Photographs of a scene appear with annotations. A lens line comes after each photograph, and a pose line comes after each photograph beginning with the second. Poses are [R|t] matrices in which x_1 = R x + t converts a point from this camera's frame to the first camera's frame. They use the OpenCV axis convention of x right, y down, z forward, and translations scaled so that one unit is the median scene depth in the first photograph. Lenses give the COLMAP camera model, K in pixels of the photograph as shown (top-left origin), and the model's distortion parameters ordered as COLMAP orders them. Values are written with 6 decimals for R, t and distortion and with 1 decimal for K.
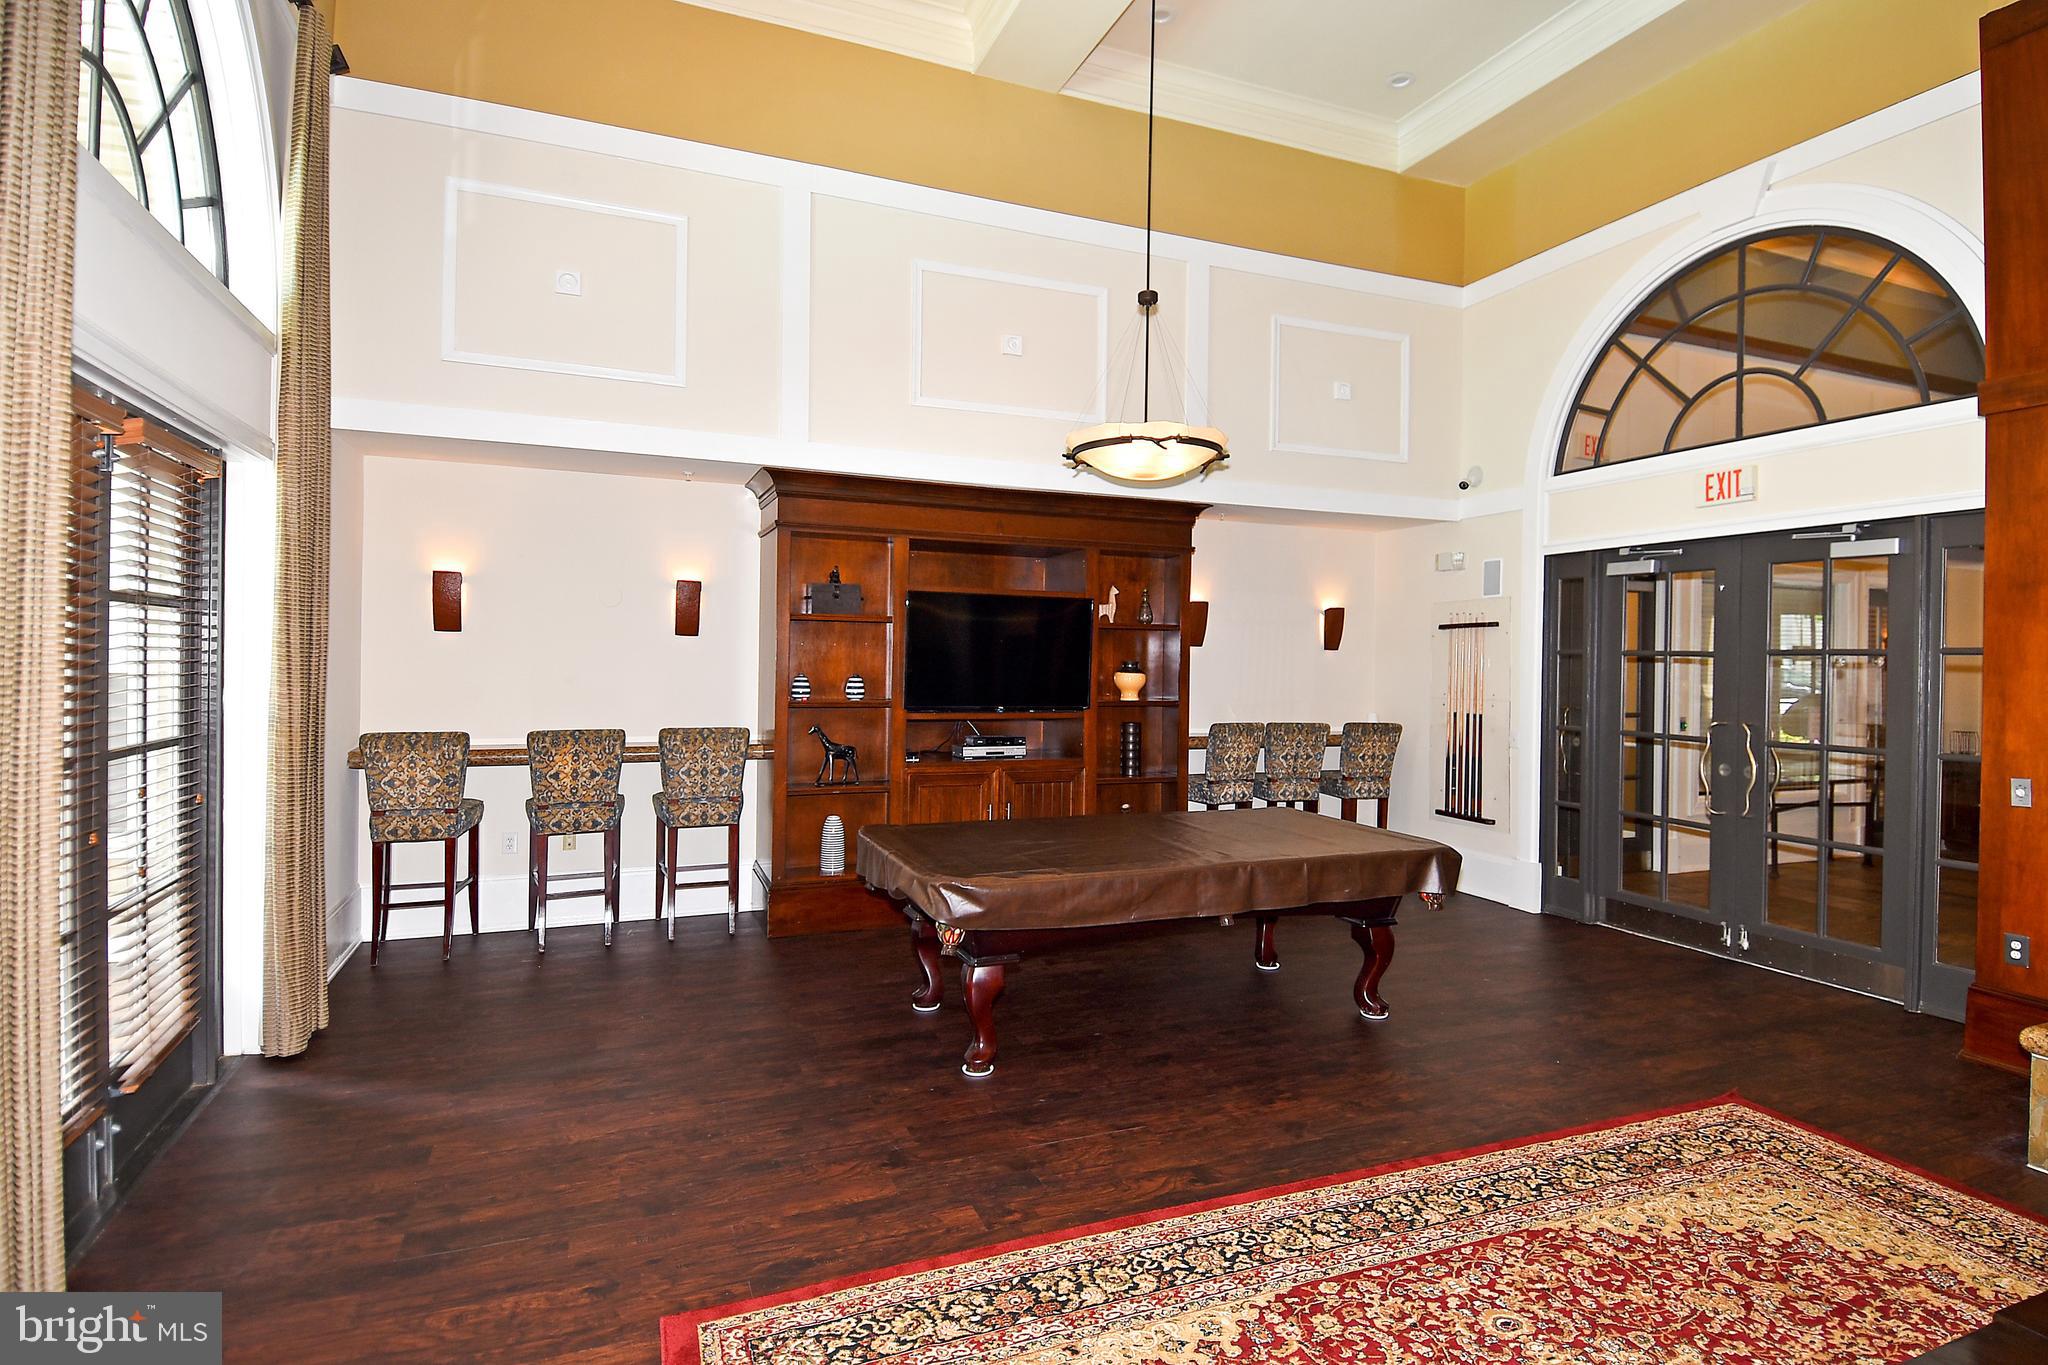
lens RADIAL K [[1099.2, 0, 1046.1], [0, 1099.2, 669.9], [0, 0, 1]] dist [0.053564, -0.060512]
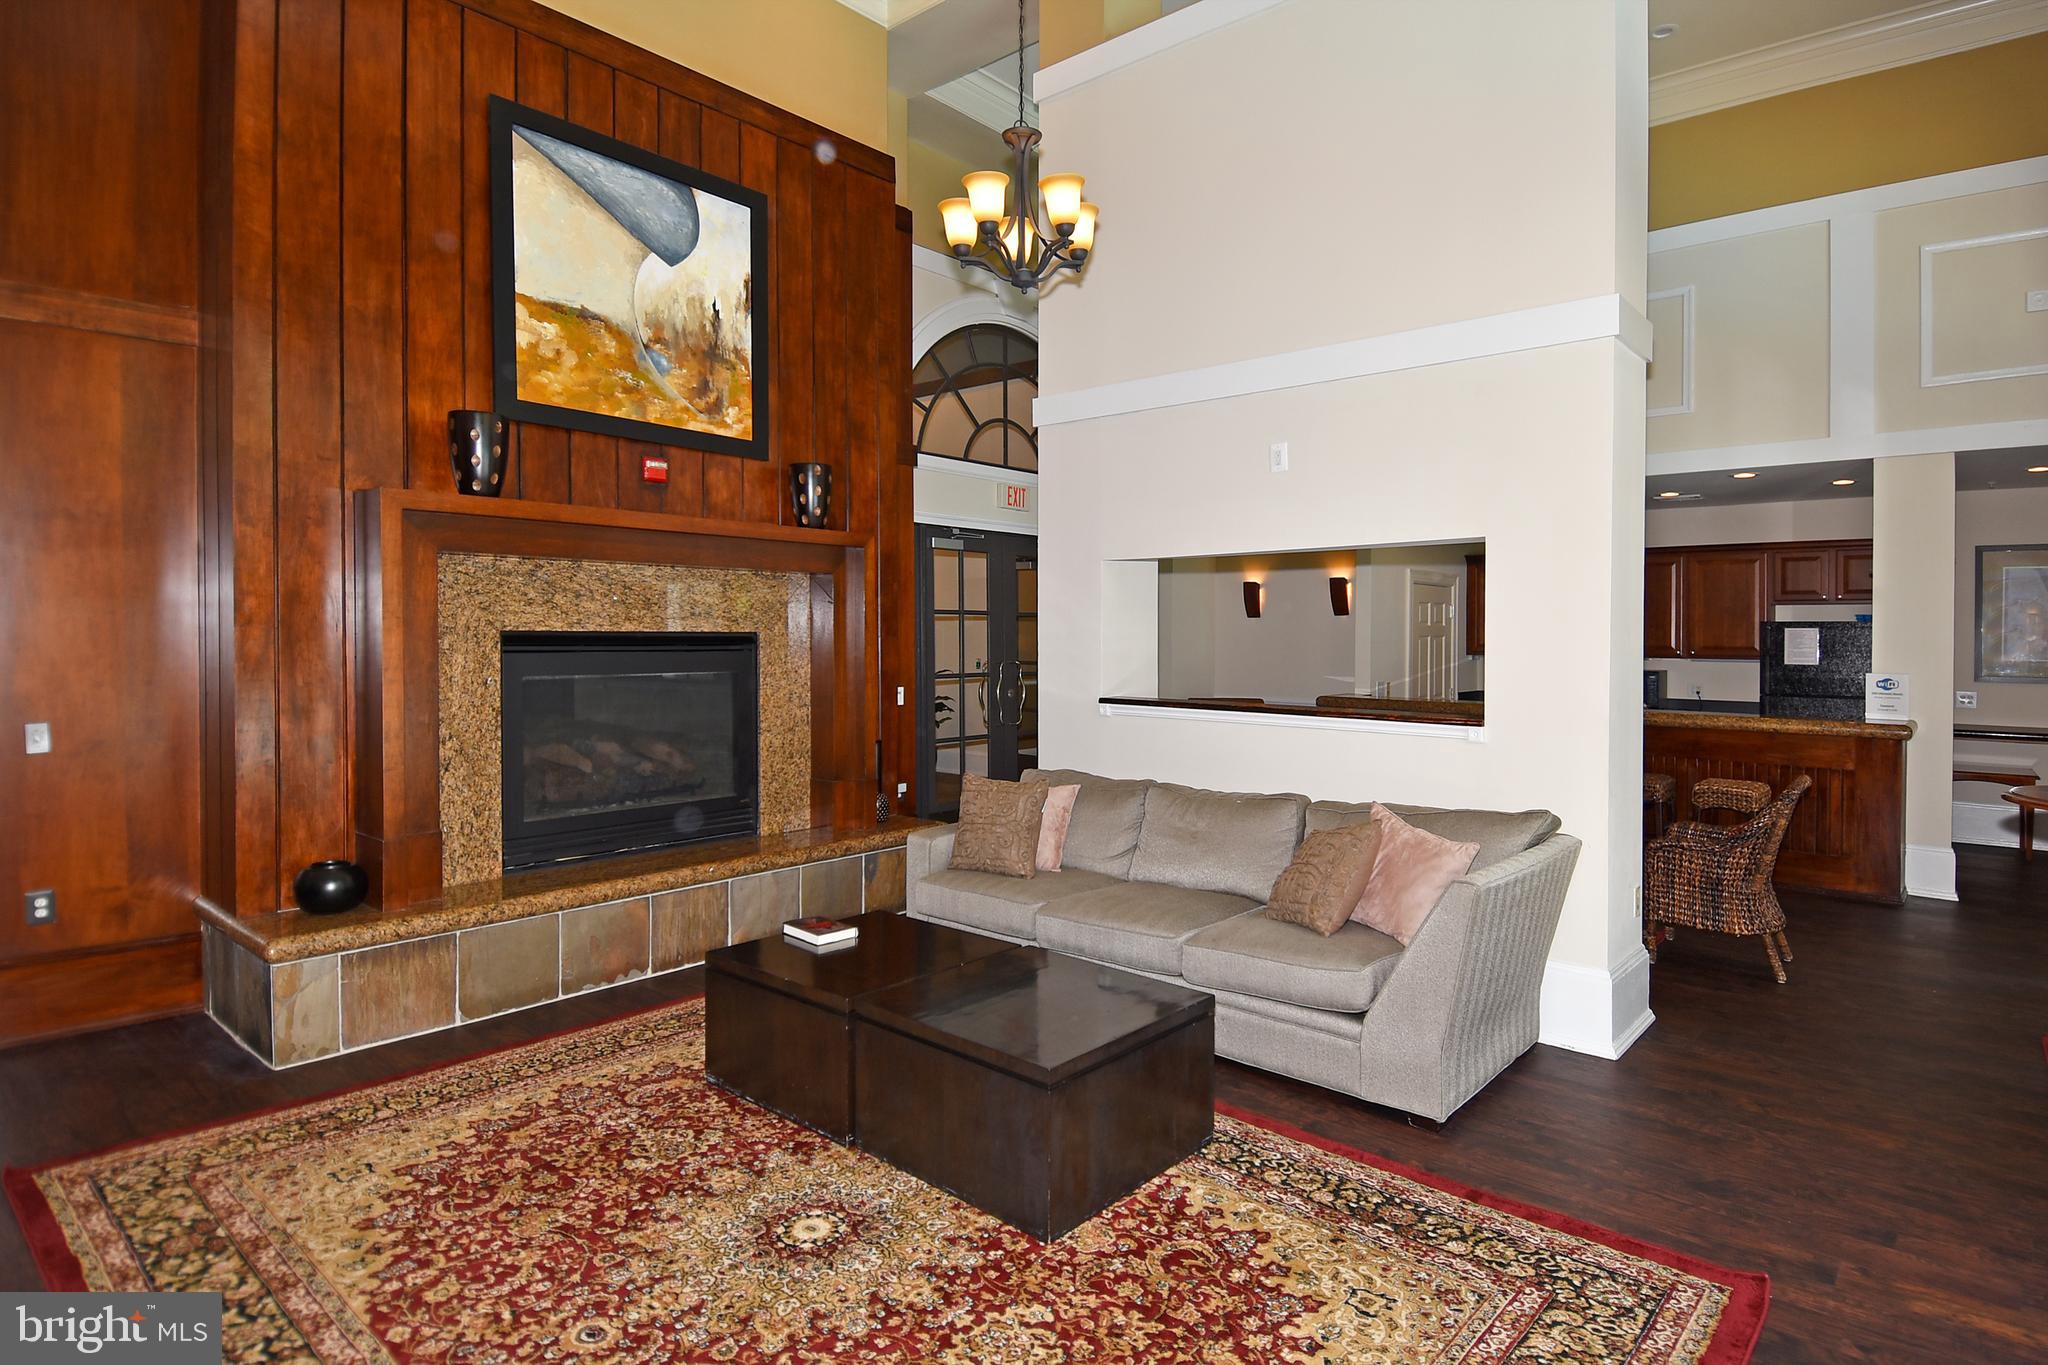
lens RADIAL K [[1075.7, 0, 1092.3], [0, 1075.7, 646.9], [0, 0, 1]] dist [0.043135, -0.042632]
pose [[-0.481620, -0.029877, 0.875871, -0.424923], [-0.008053, 0.999527, 0.029666, 0.000755], [-0.876343, 0.007234, -0.481633, 0.841534]]
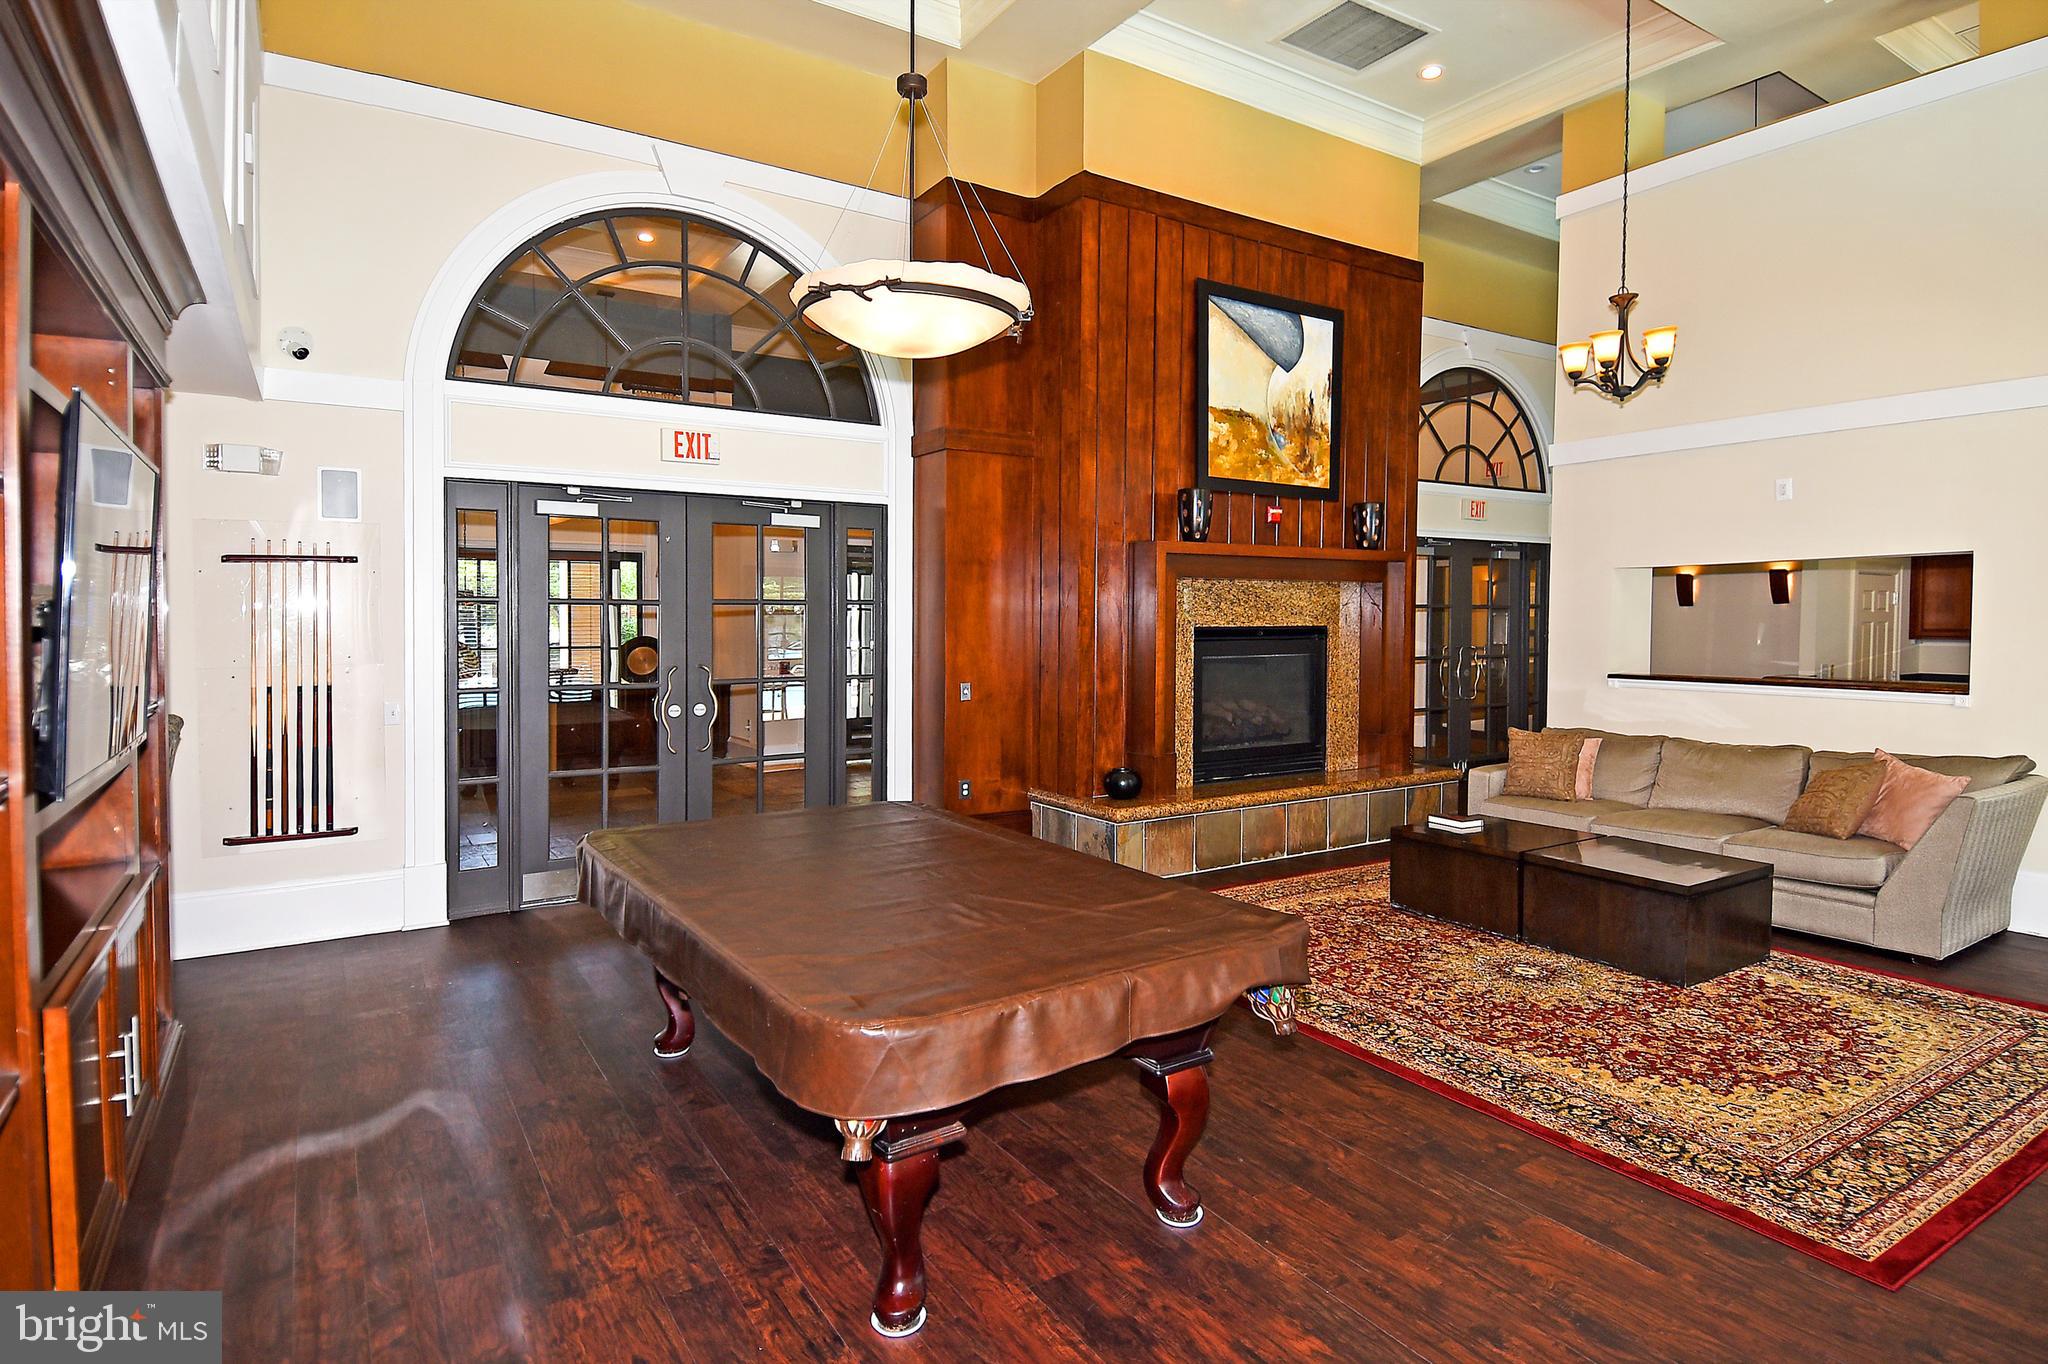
lens RADIAL K [[1099.2, 0, 1046.1], [0, 1099.2, 669.4], [0, 0, 1]] dist [0.053564, -0.060512]
pose [[-0.208975, -0.062059, 0.975950, -0.892000], [0.005943, 0.997885, 0.064727, -0.030584], [-0.977903, 0.019326, -0.208165, 1.552296]]
